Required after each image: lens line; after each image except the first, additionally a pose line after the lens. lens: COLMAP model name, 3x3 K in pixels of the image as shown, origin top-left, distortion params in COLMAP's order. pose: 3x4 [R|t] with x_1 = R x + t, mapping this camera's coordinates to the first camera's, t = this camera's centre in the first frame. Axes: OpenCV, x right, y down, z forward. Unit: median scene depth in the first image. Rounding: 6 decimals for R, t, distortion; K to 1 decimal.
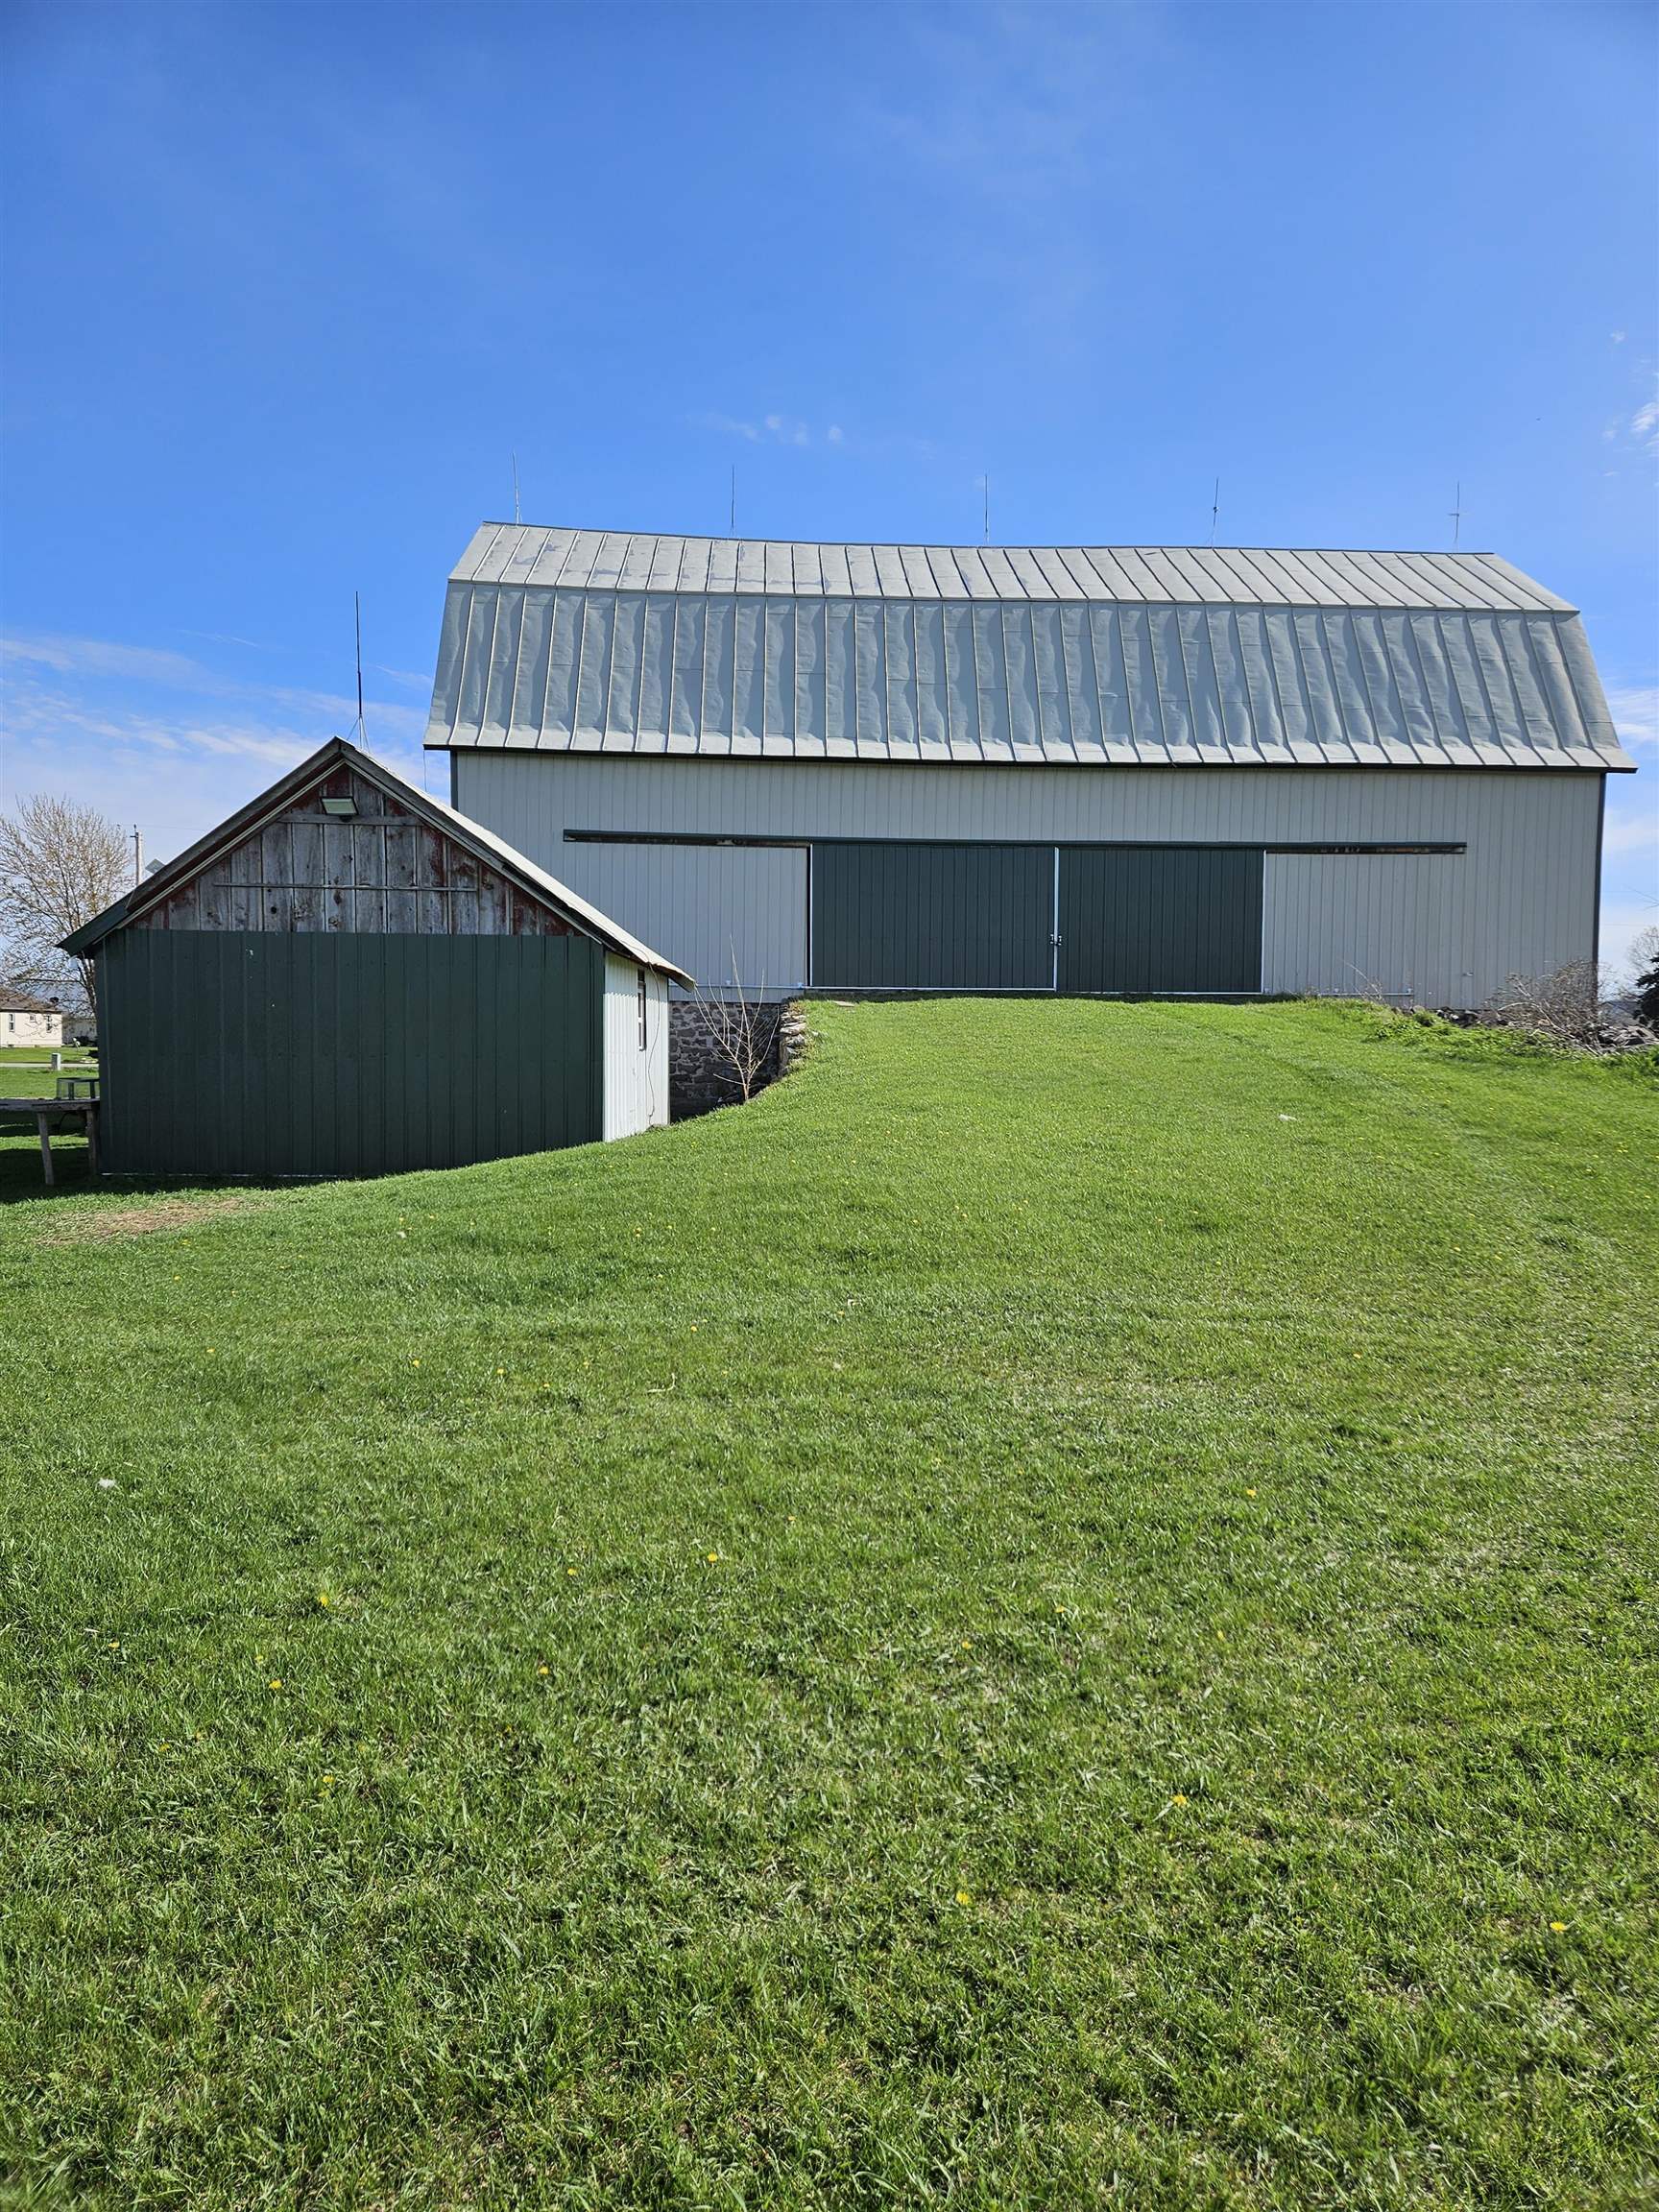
lens RADIAL K [[1470.5, 0, 833.9], [0, 1470.5, 1109.6], [0, 0, 1]] dist [0.069764, -0.013946]
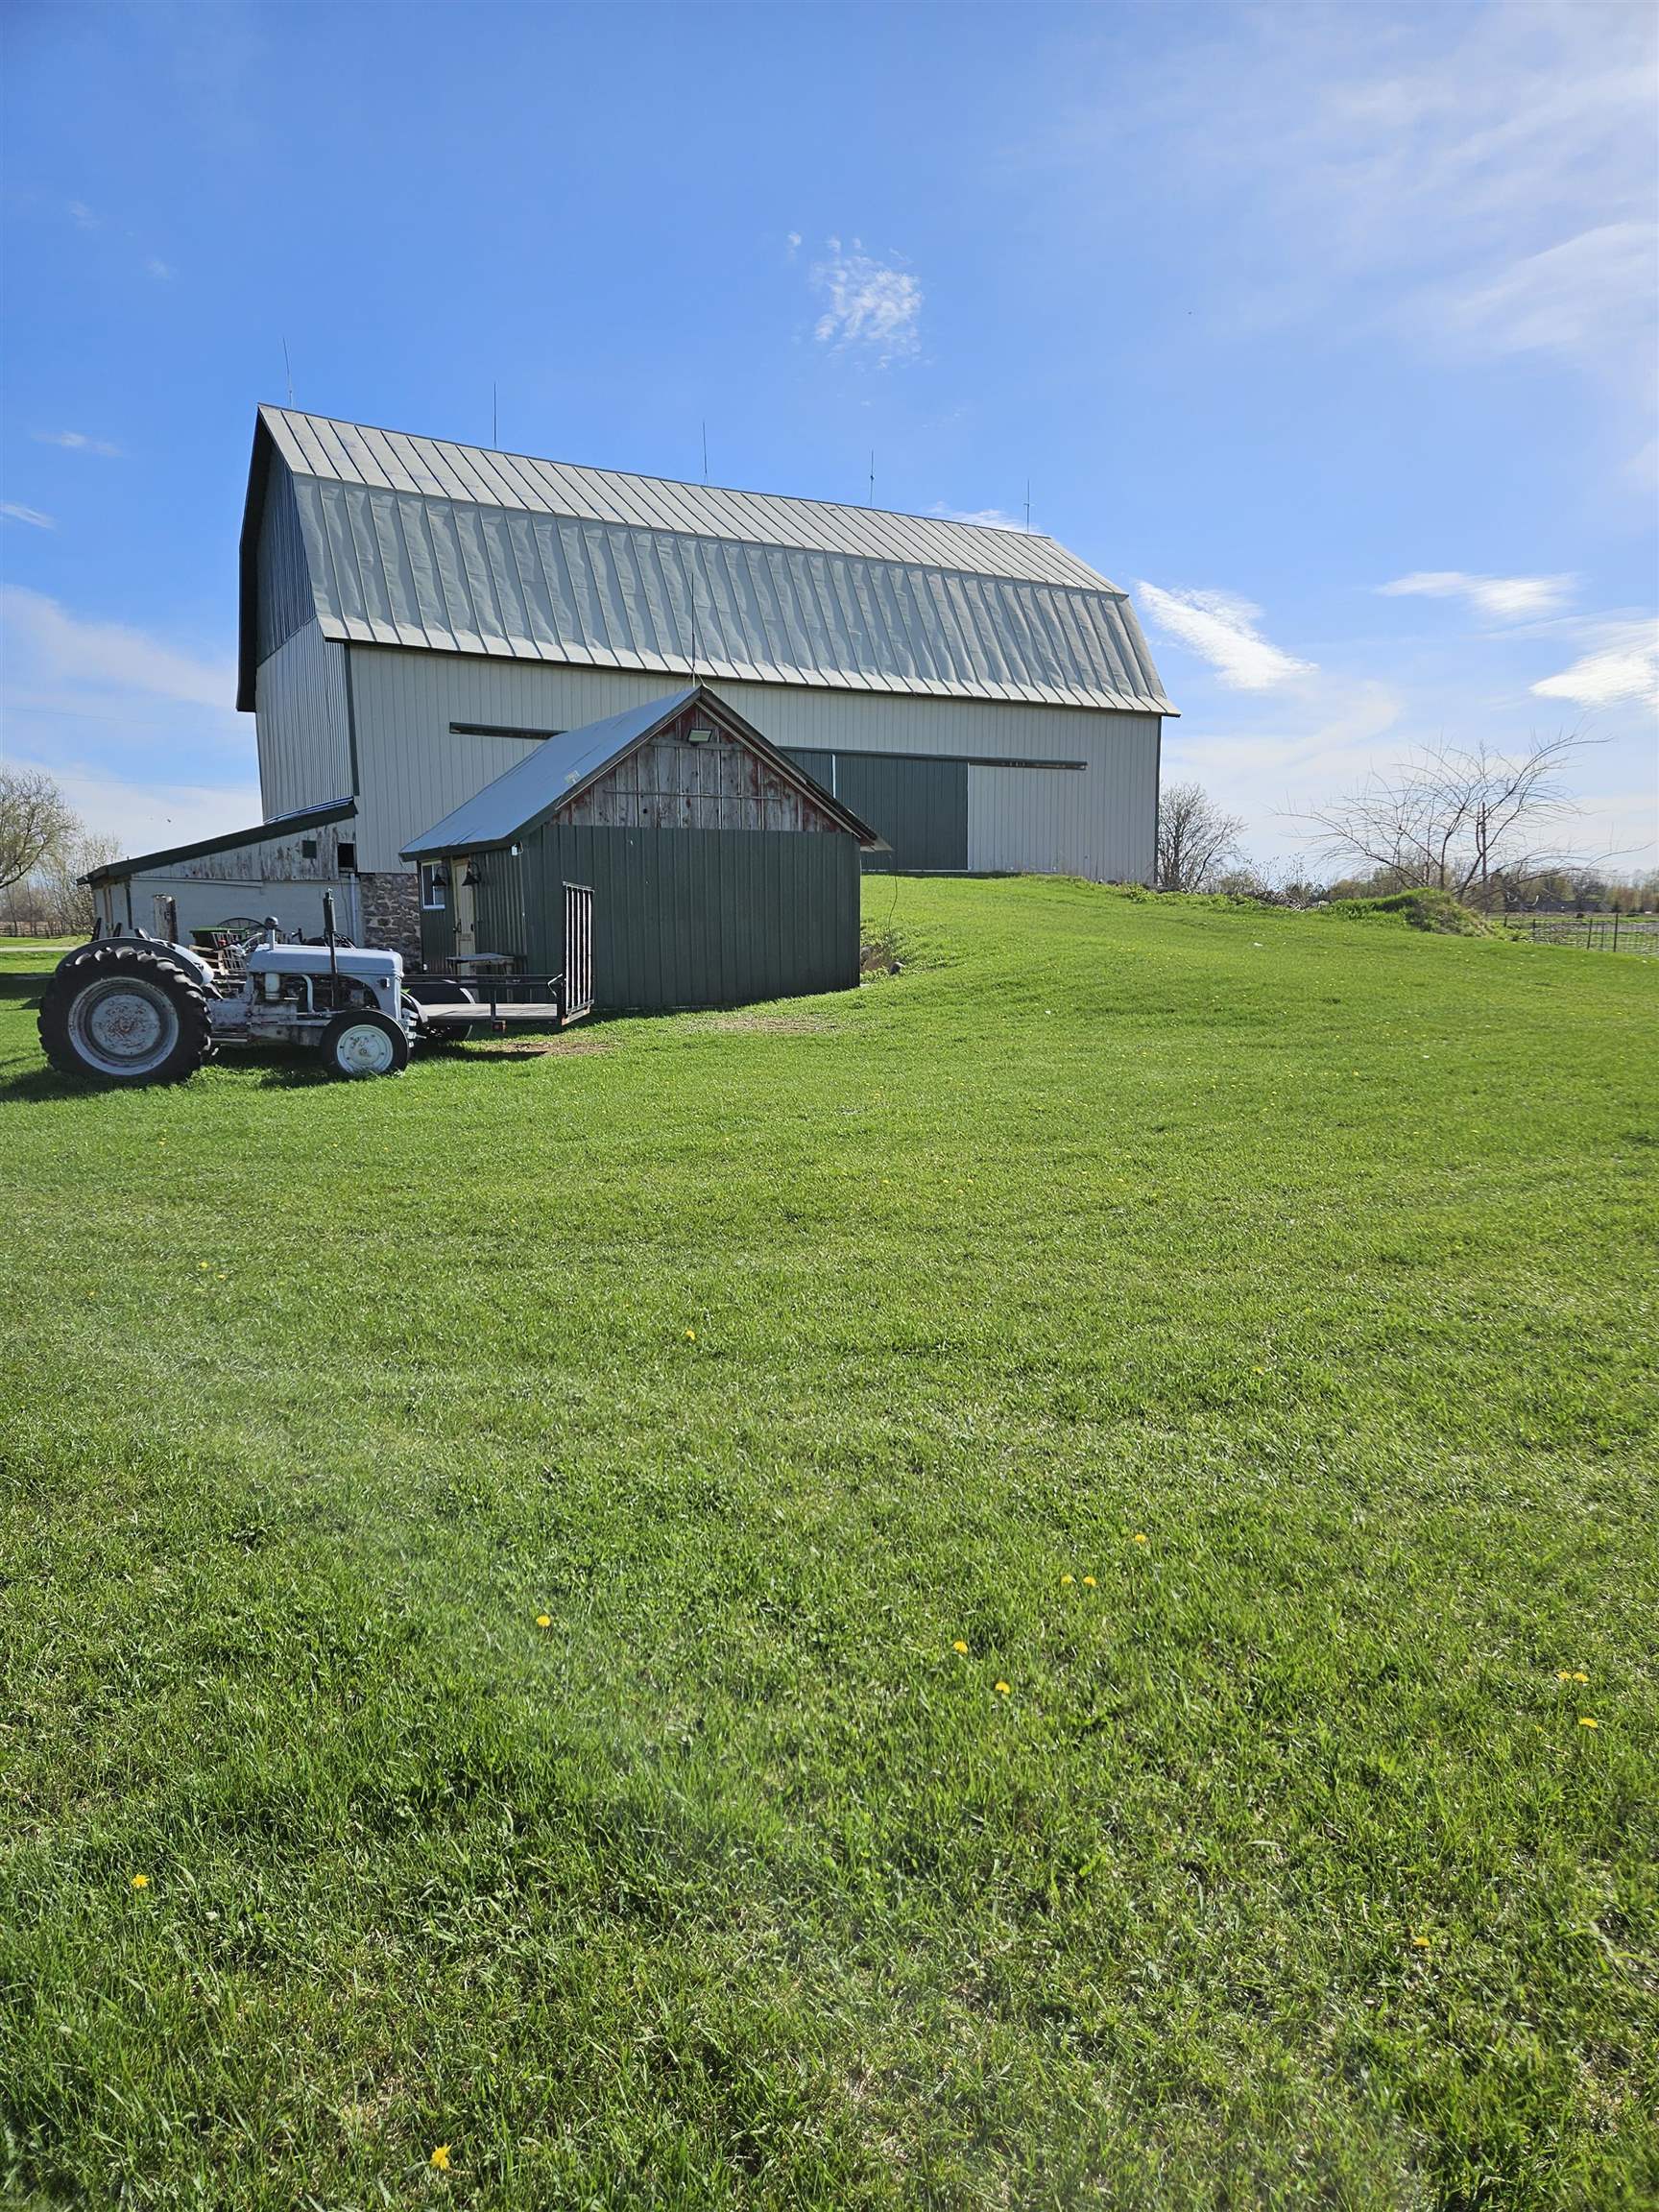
lens RADIAL K [[1470.5, 0, 834.0], [0, 1470.5, 1120.6], [0, 0, 1]] dist [0.069764, -0.013946]
pose [[0.889989, -0.076853, 0.449458, -0.445938], [0.035700, 0.994413, 0.099343, 0.010044], [-0.454582, -0.072369, 0.887760, -0.156072]]
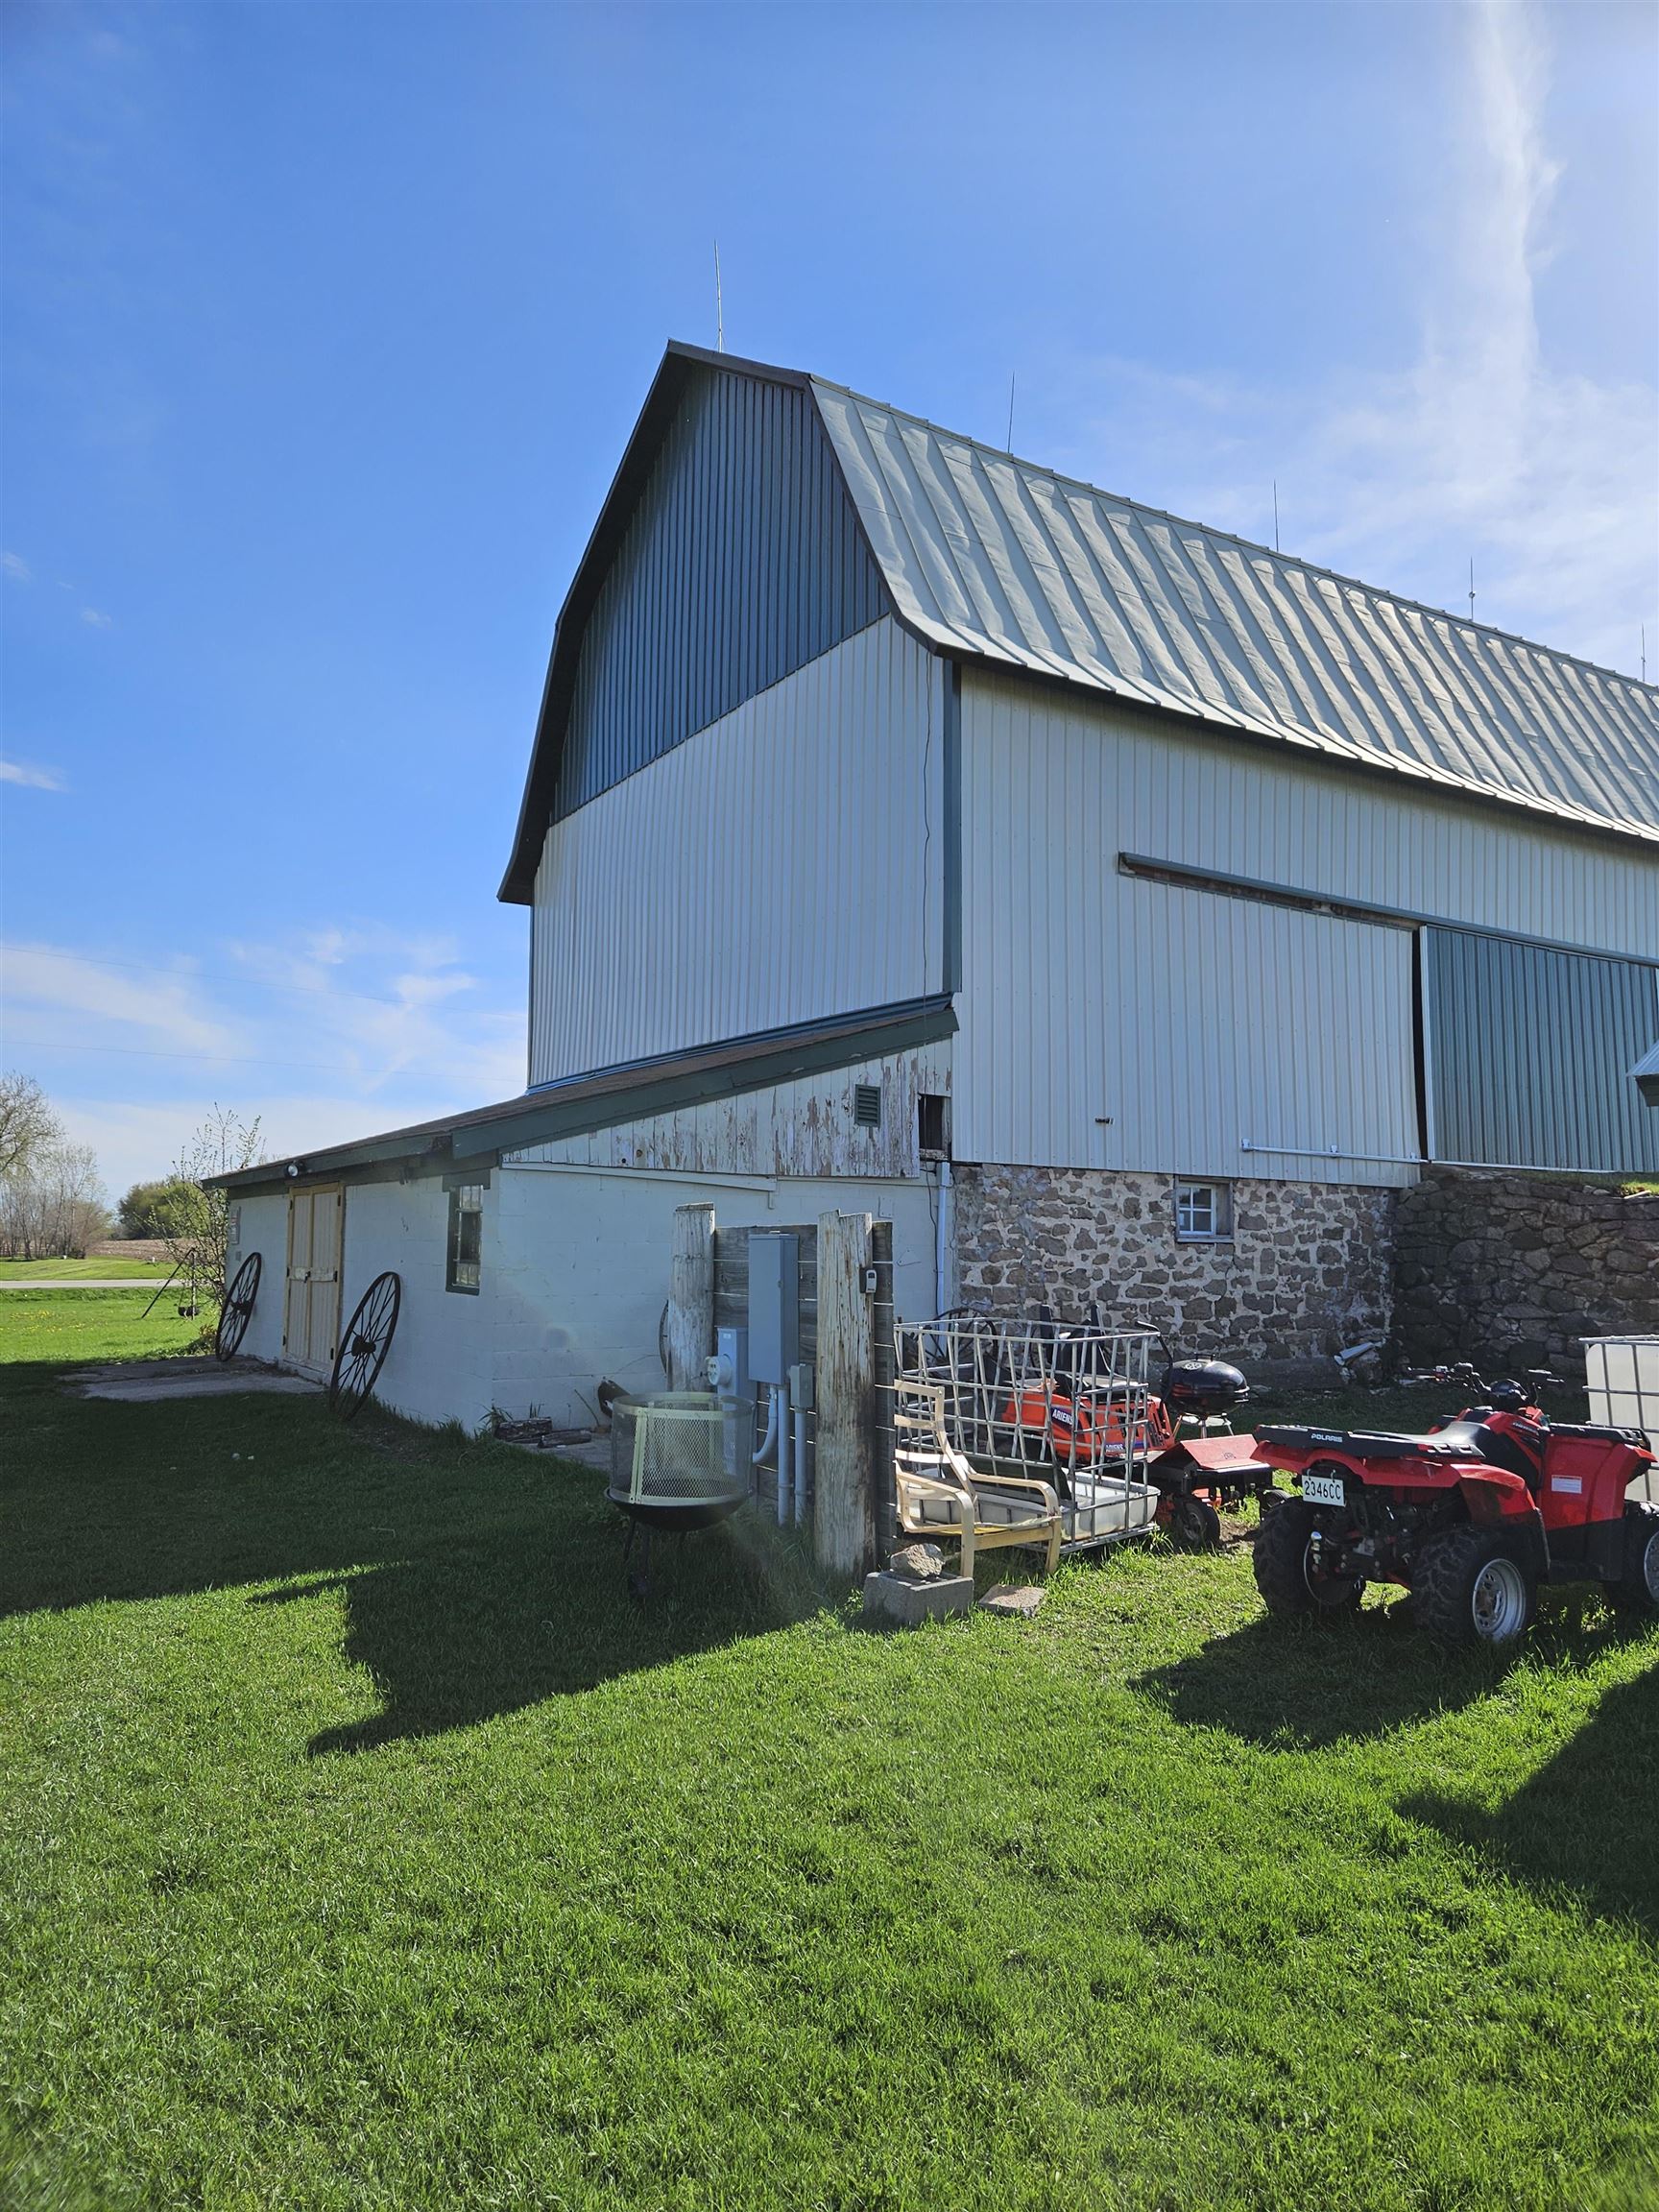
lens RADIAL K [[1470.5, 0, 820.2], [0, 1470.5, 1098.0], [0, 0, 1]] dist [0.069764, -0.013946]
pose [[0.881350, 0.045753, 0.470244, -0.511807], [0.018107, 0.991298, -0.130385, -0.034789], [-0.472118, 0.123429, 0.872852, 0.589697]]
